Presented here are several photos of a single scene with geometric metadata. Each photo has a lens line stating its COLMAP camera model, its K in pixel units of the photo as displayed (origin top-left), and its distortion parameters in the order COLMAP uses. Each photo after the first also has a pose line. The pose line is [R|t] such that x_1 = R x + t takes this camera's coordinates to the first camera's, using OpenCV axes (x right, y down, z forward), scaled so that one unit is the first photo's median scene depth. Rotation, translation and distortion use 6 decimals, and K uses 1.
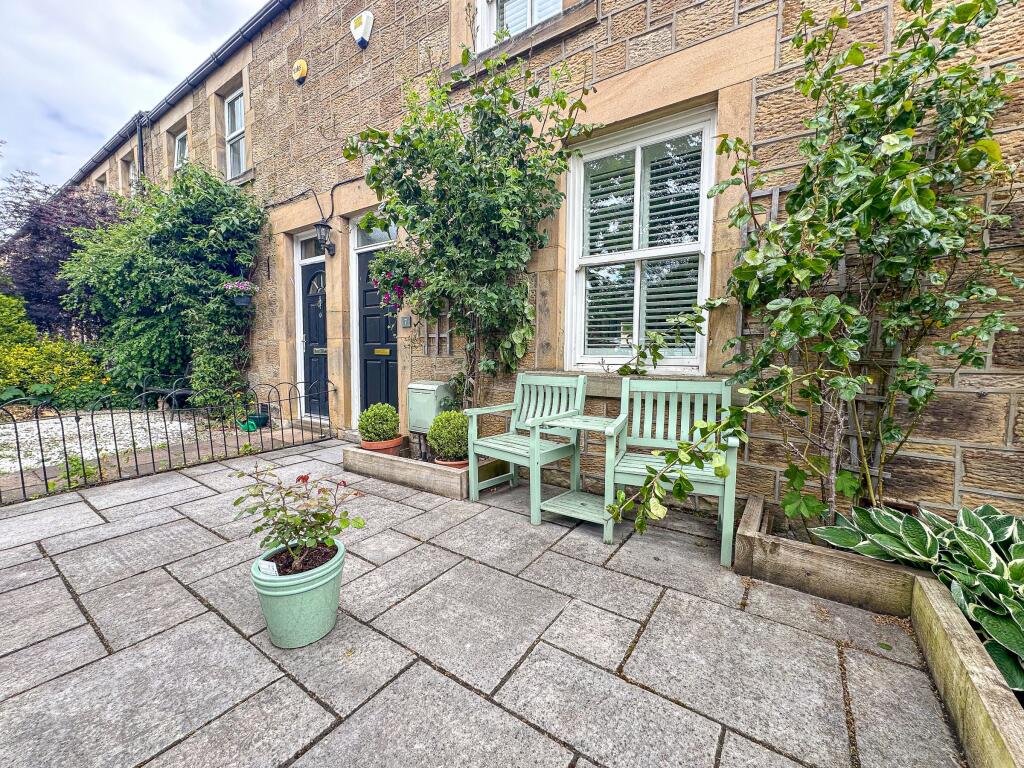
lens RADIAL K [[419.3, 0, 510.2], [0, 419.3, 385.7], [0, 0, 1]] dist [-0.007675, 0.002092]
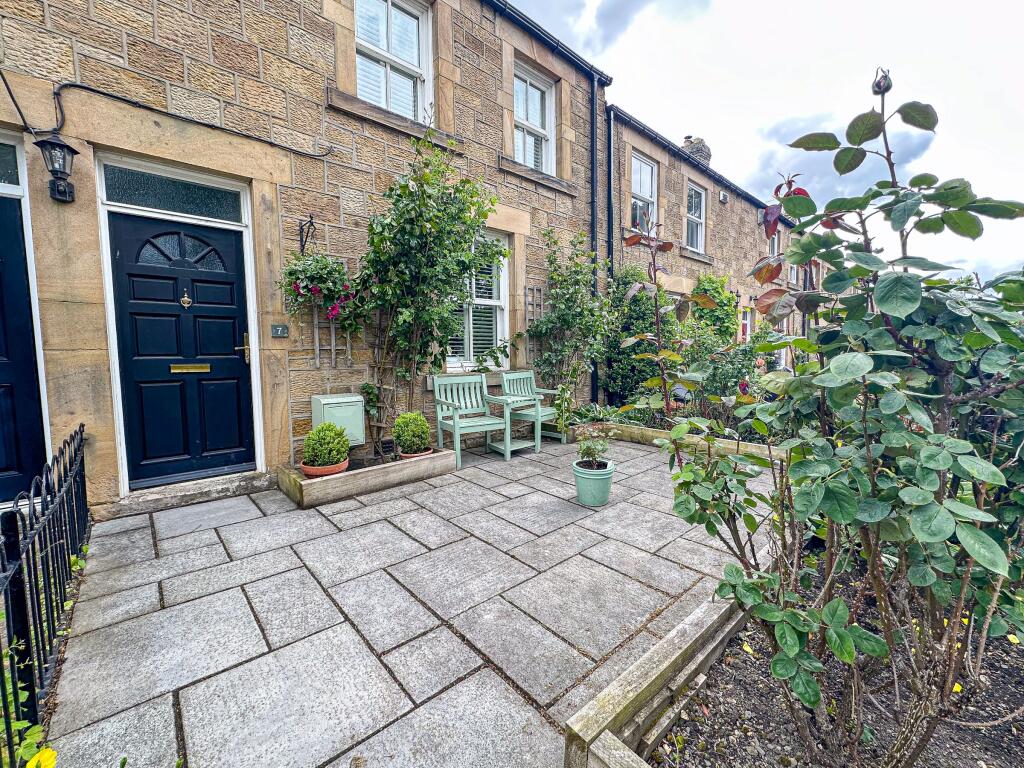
lens RADIAL K [[419.3, 0, 532.8], [0, 419.3, 378.3], [0, 0, 1]] dist [-0.007675, 0.002092]
pose [[0.204415, -0.073341, 0.976133, -1.529098], [0.092216, 0.994197, 0.055387, -0.087597], [-0.974531, 0.078693, 0.209992, 0.504179]]
